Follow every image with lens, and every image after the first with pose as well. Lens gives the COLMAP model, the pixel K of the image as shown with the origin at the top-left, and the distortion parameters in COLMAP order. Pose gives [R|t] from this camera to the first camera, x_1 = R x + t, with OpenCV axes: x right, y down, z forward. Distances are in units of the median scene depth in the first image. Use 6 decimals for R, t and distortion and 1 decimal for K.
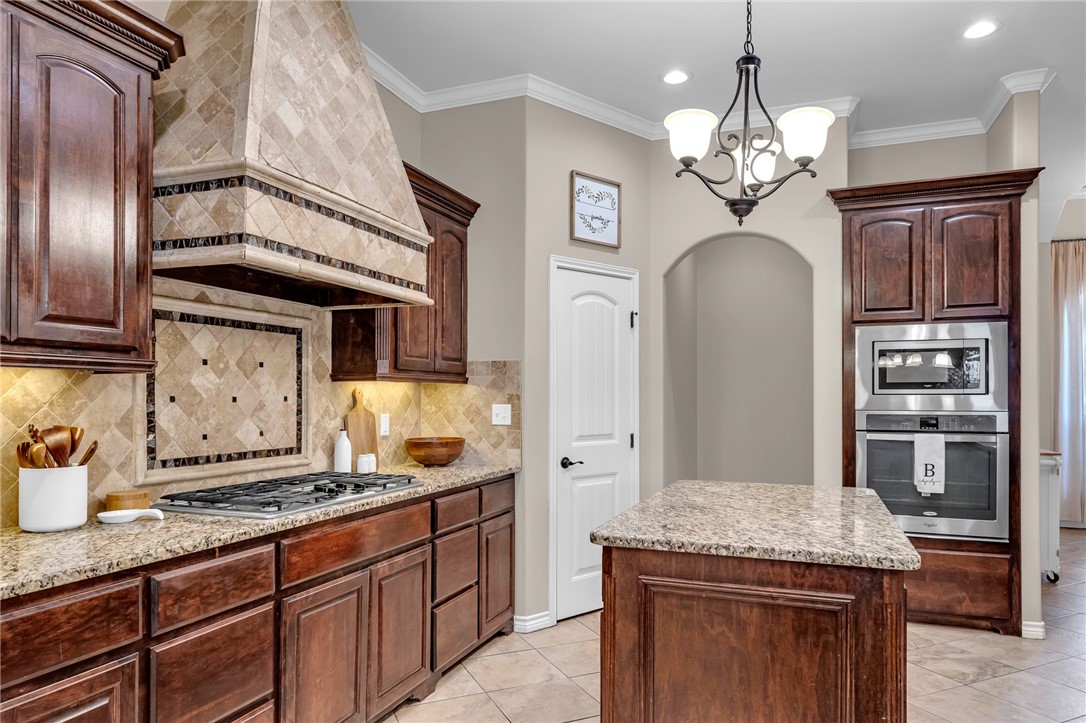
lens RADIAL K [[685.4, 0, 554.0], [0, 685.4, 396.4], [0, 0, 1]] dist [0.002824, 0.001114]
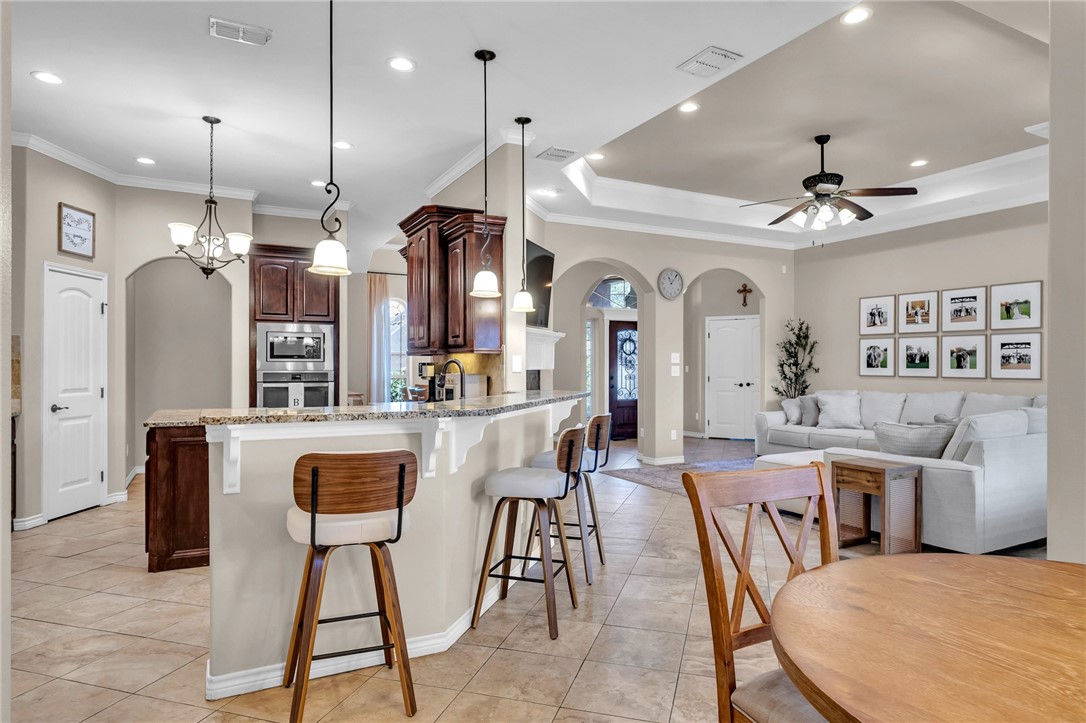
lens RADIAL K [[651.1, 0, 539.8], [0, 651.1, 364.2], [0, 0, 1]] dist [-0.007328, 0.000182]
pose [[0.666527, 0.002966, 0.745475, -0.412584], [-0.001690, 0.999996, -0.002467, 0.009661], [-0.745479, 0.000384, 0.666529, -0.841020]]
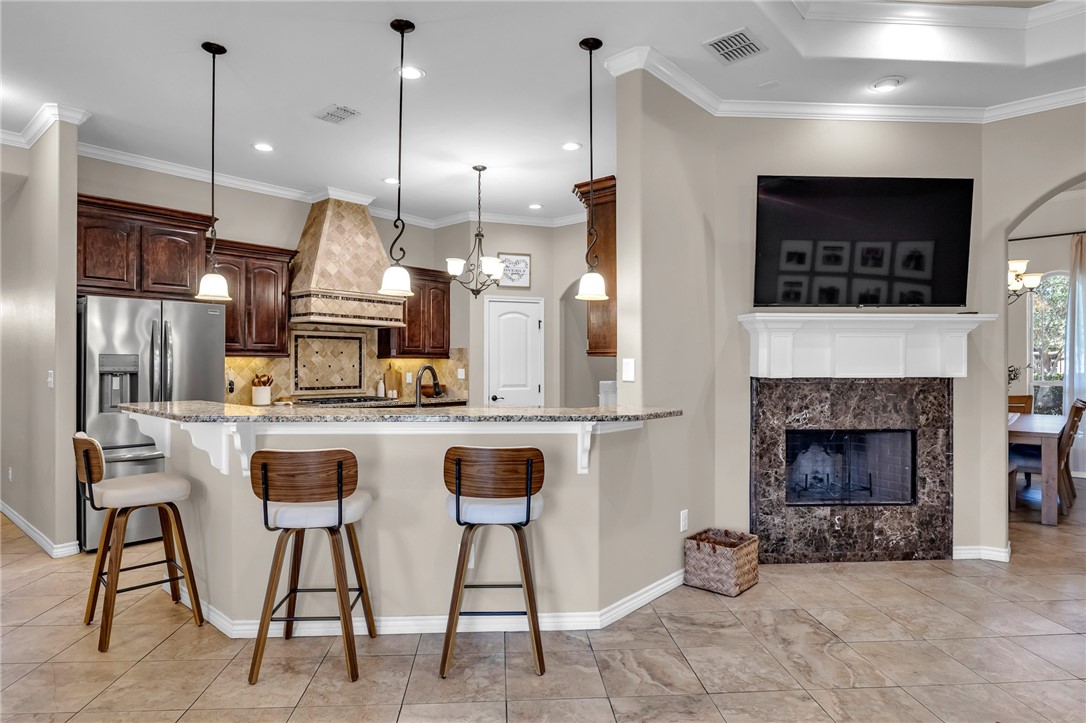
lens RADIAL K [[609.4, 0, 537.2], [0, 609.4, 363.2], [0, 0, 1]] dist [-0.019346, 0.000953]
pose [[0.932643, 0.000907, -0.360798, 1.022944], [-0.001208, 0.999999, -0.000610, -0.006255], [0.360797, 0.001005, 0.932644, -0.814083]]
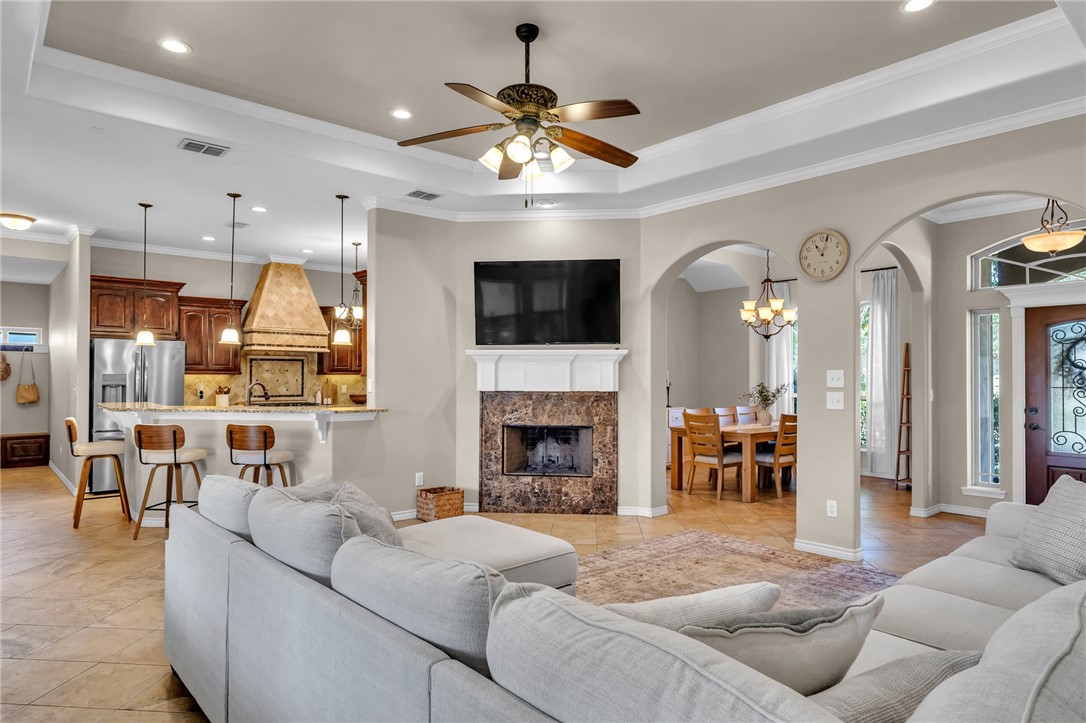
lens RADIAL K [[643.3, 0, 540.3], [0, 643.3, 368.3], [0, 0, 1]] dist [-0.002891, -0.001254]
pose [[0.873497, -0.000778, -0.486828, 2.217948], [-0.003770, 0.999958, -0.008363, -0.034264], [0.486814, 0.009141, 0.873458, -1.200458]]
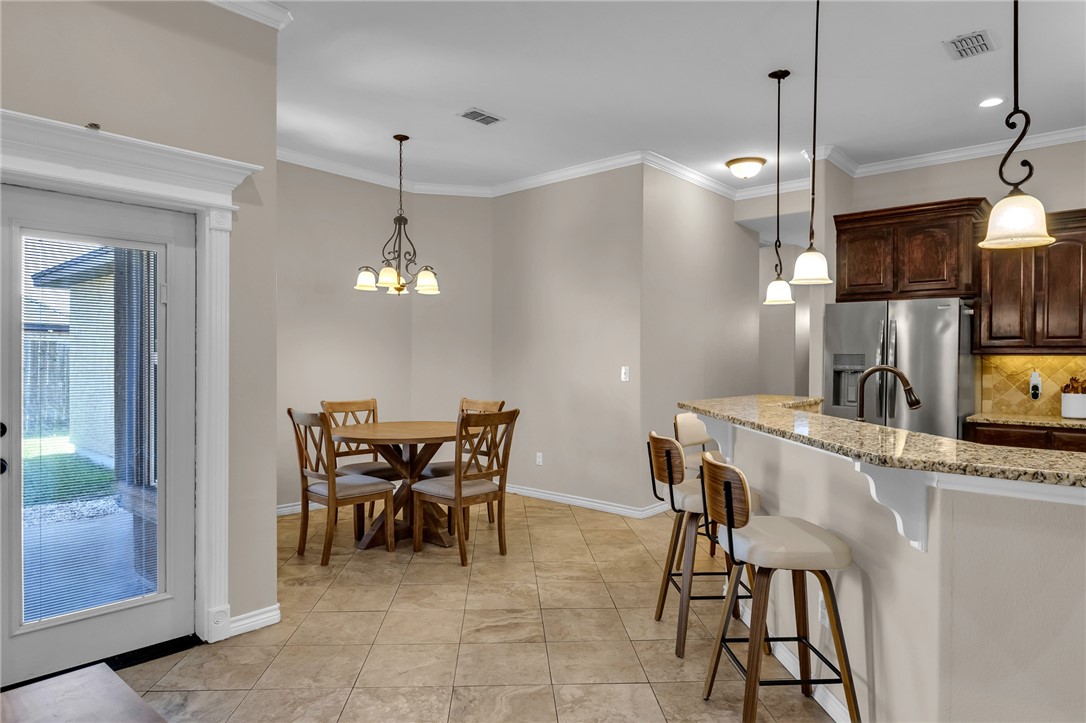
lens RADIAL K [[651.1, 0, 539.8], [0, 651.1, 364.2], [0, 0, 1]] dist [-0.007328, 0.000182]
pose [[-0.372740, 0.004828, -0.927923, 1.457172], [-0.004578, 0.999965, 0.007042, -0.009014], [0.927924, 0.006873, -0.372705, 0.039890]]
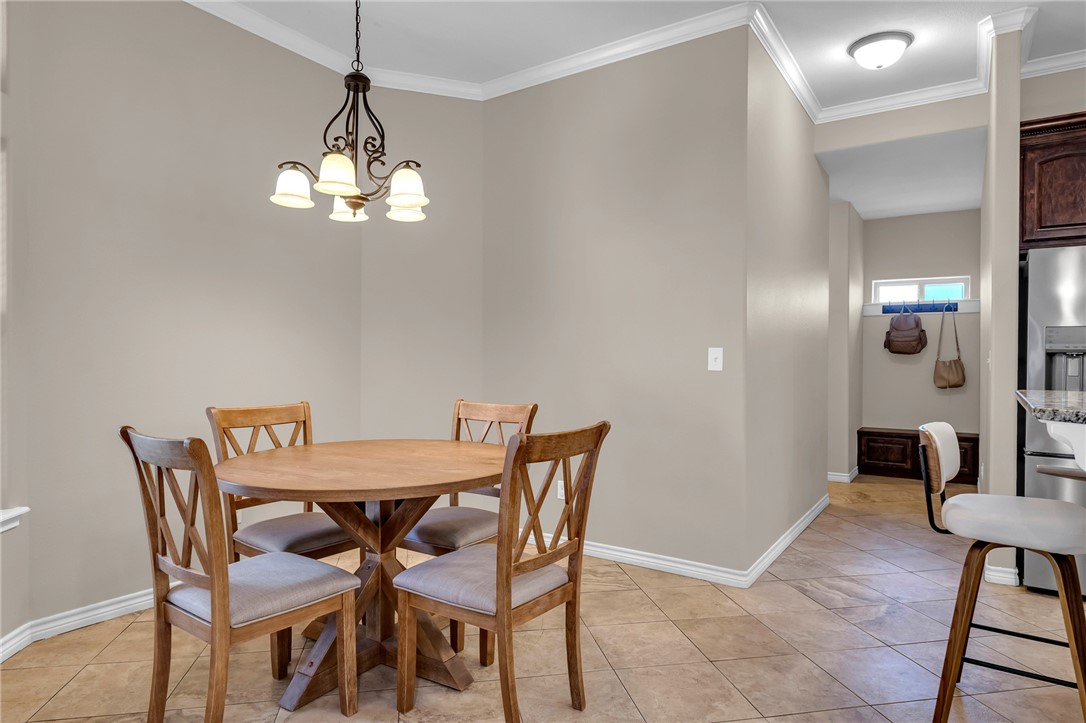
lens RADIAL K [[637.0, 0, 543.0], [0, 637.0, 361.5], [0, 0, 1]] dist [-0.005133, 0.000073]
pose [[-0.245617, 0.003194, -0.969362, 0.839861], [-0.003301, 0.999986, 0.004131, 0.030903], [0.969361, 0.004215, -0.245603, -0.447209]]
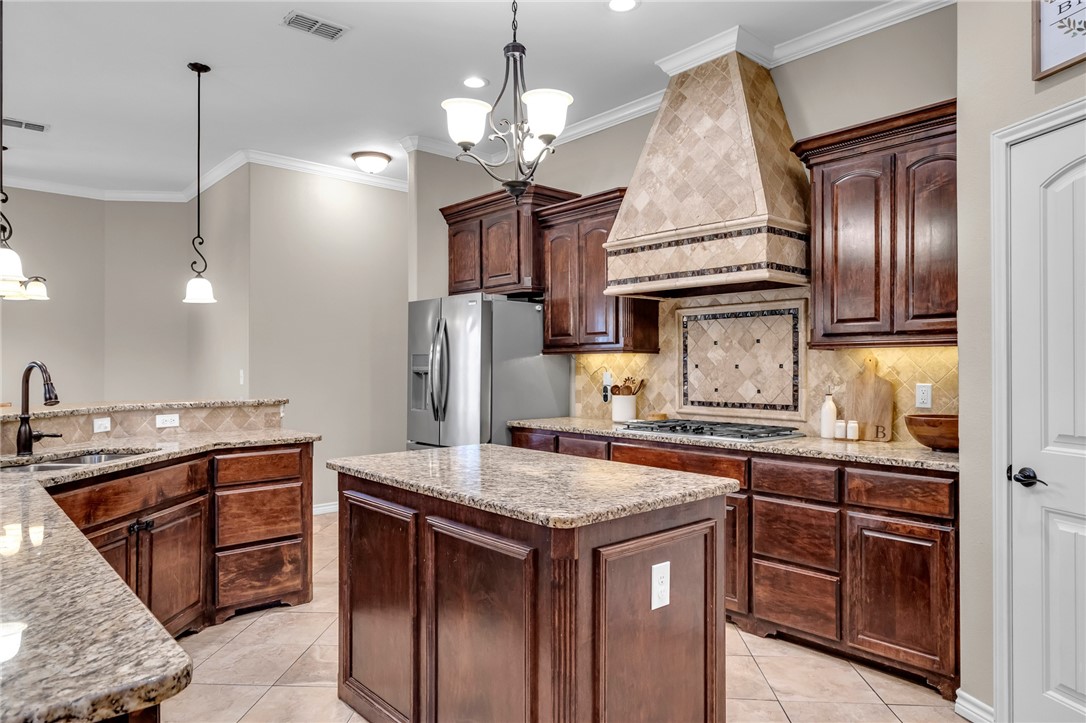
lens RADIAL K [[678.3, 0, 536.4], [0, 678.3, 364.6], [0, 0, 1]] dist [-0.000654, 0.000227]
pose [[-0.467714, -0.002384, -0.883876, 0.934297], [0.002558, 0.999989, -0.004051, 0.004876], [0.883876, -0.004155, -0.467703, 1.187273]]
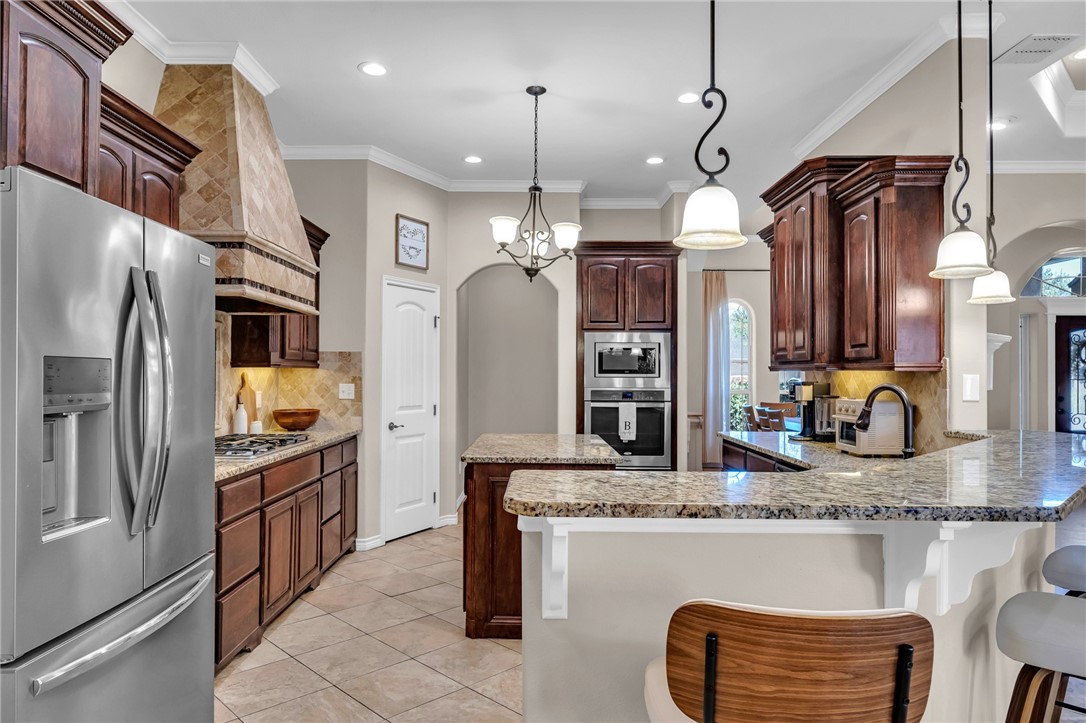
lens RADIAL K [[674.6, 0, 517.6], [0, 674.6, 364.6], [0, 0, 1]] dist [0.002403, -0.000117]
pose [[0.943638, 0.008460, 0.330871, -0.253457], [-0.004807, 0.999918, -0.011859, -0.015755], [-0.330944, 0.009600, 0.943602, -0.470300]]
